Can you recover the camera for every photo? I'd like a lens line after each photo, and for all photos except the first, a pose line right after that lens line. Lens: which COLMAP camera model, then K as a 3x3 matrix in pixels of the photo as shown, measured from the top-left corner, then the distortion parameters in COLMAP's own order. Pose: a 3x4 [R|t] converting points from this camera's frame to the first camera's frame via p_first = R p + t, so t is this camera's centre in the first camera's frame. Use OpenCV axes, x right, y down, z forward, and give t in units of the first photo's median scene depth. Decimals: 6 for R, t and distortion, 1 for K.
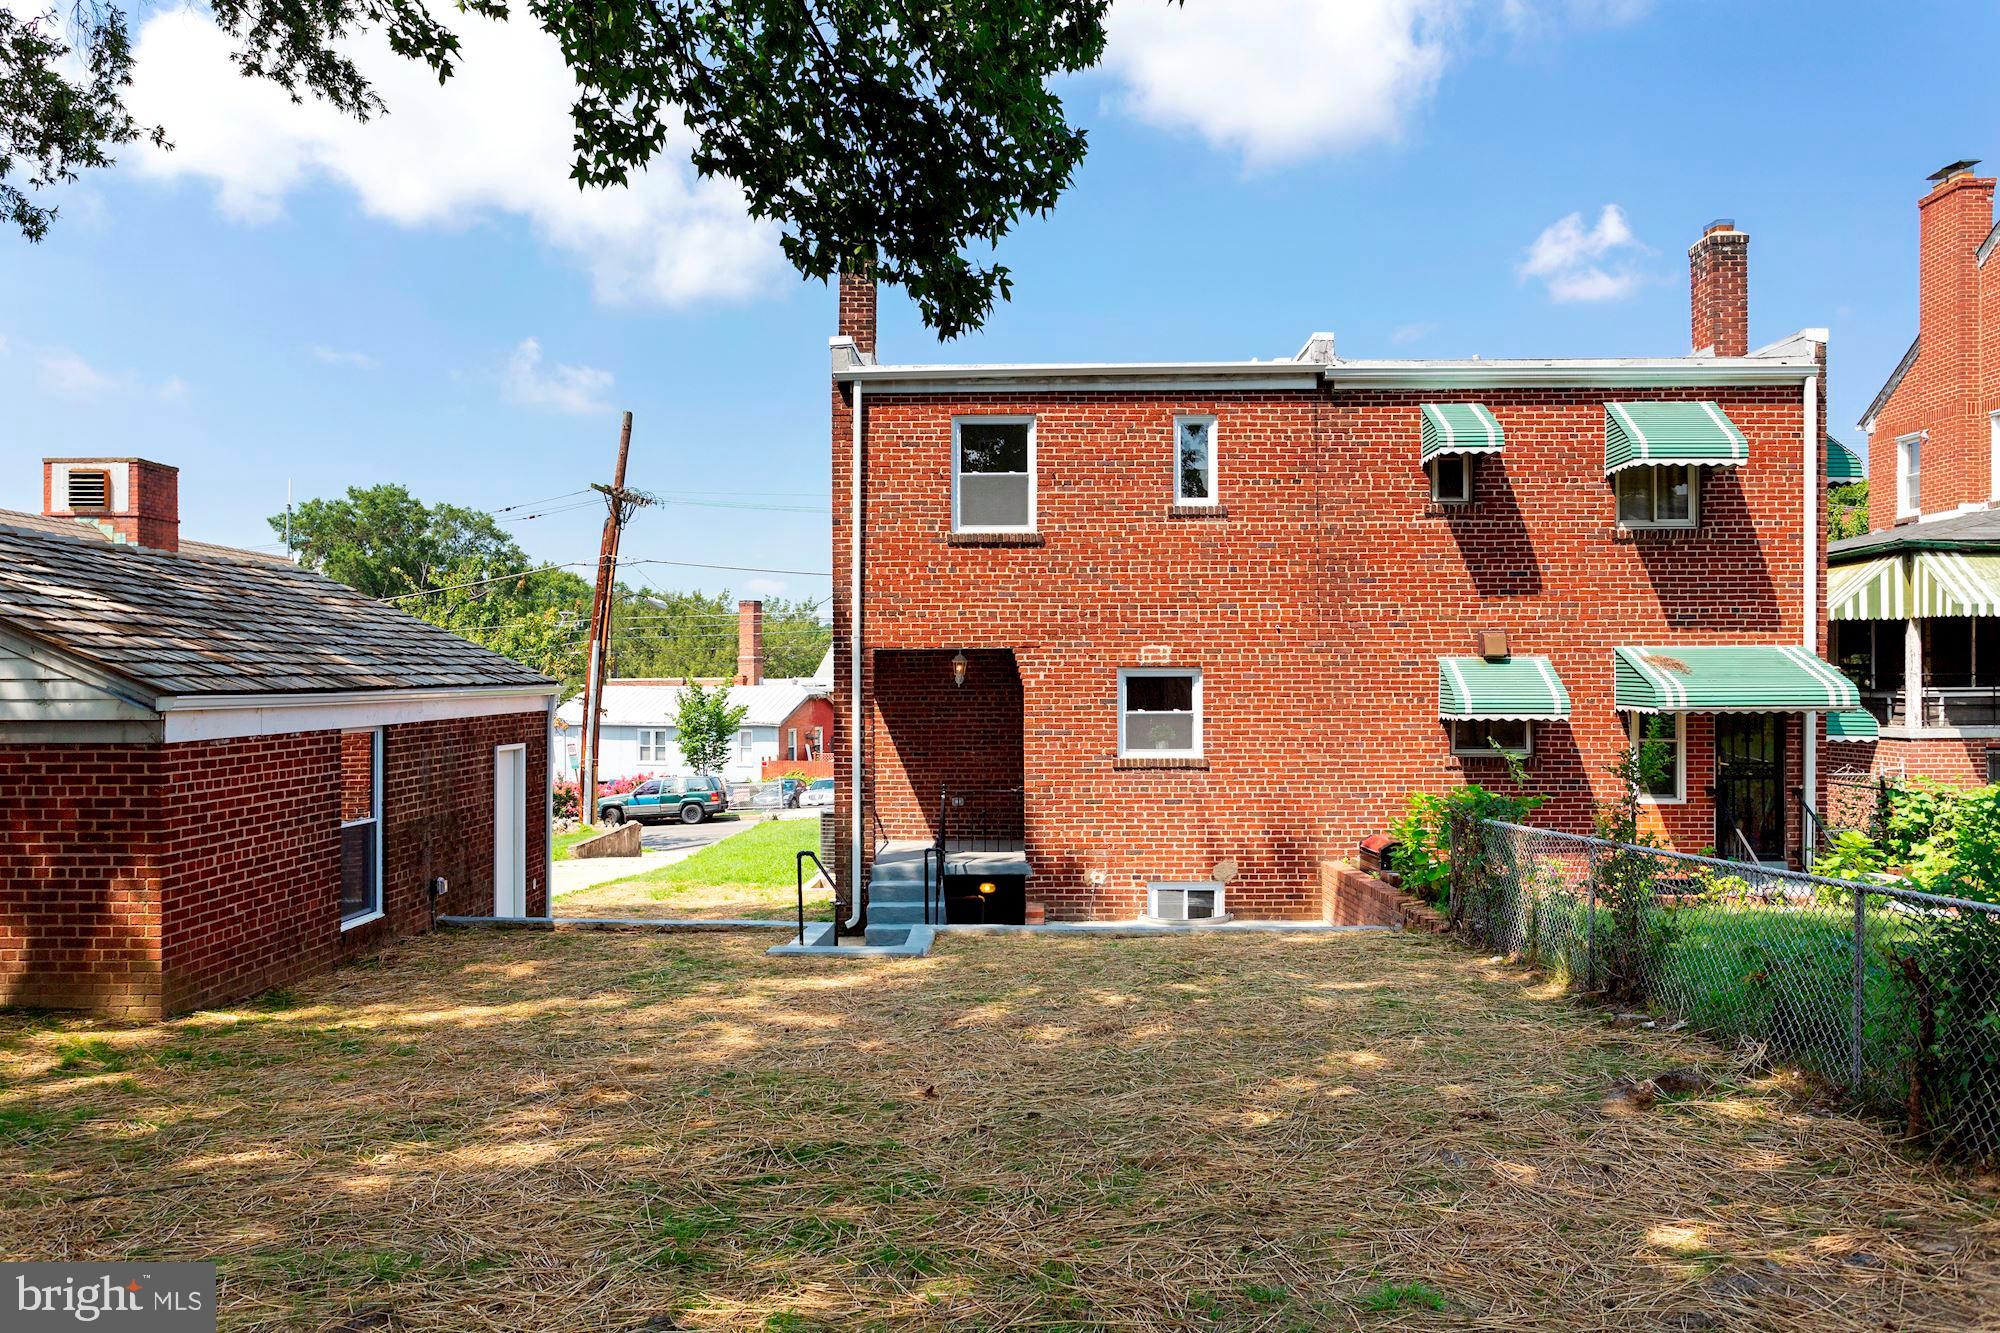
lens RADIAL K [[1450.5, 0, 991.9], [0, 1450.5, 680.5], [0, 0, 1]] dist [-0.000323, 0.003342]
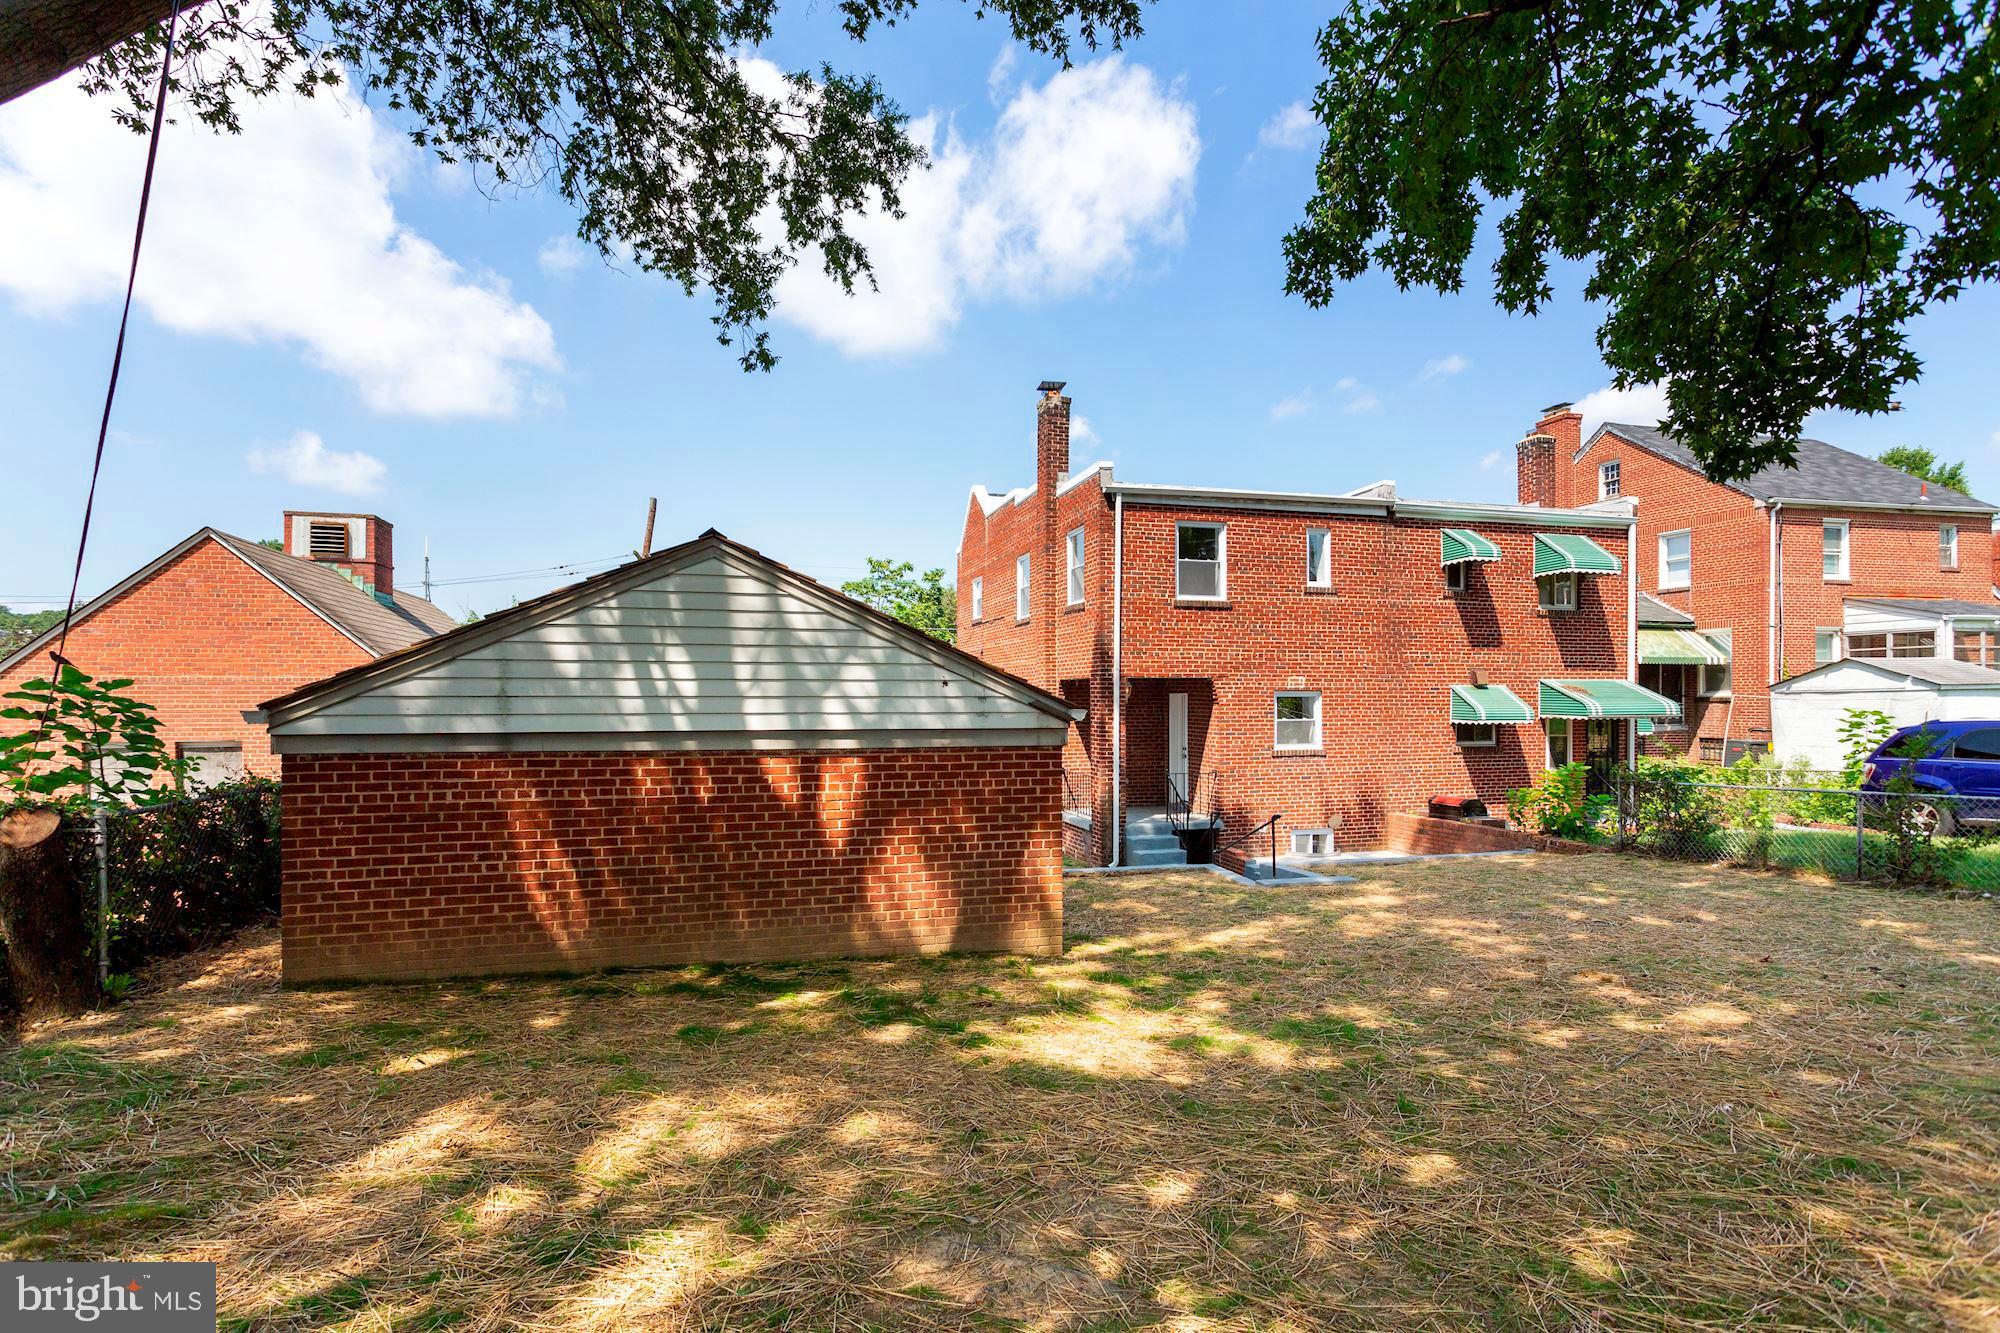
lens RADIAL K [[982.7, 0, 969.3], [0, 982.7, 701.7], [0, 0, 1]] dist [0.001483, -0.000100]
pose [[0.960134, 0.001718, 0.279533, -0.514145], [-0.002612, 0.999993, 0.002825, 0.000694], [-0.279526, -0.003443, 0.960132, 0.093890]]
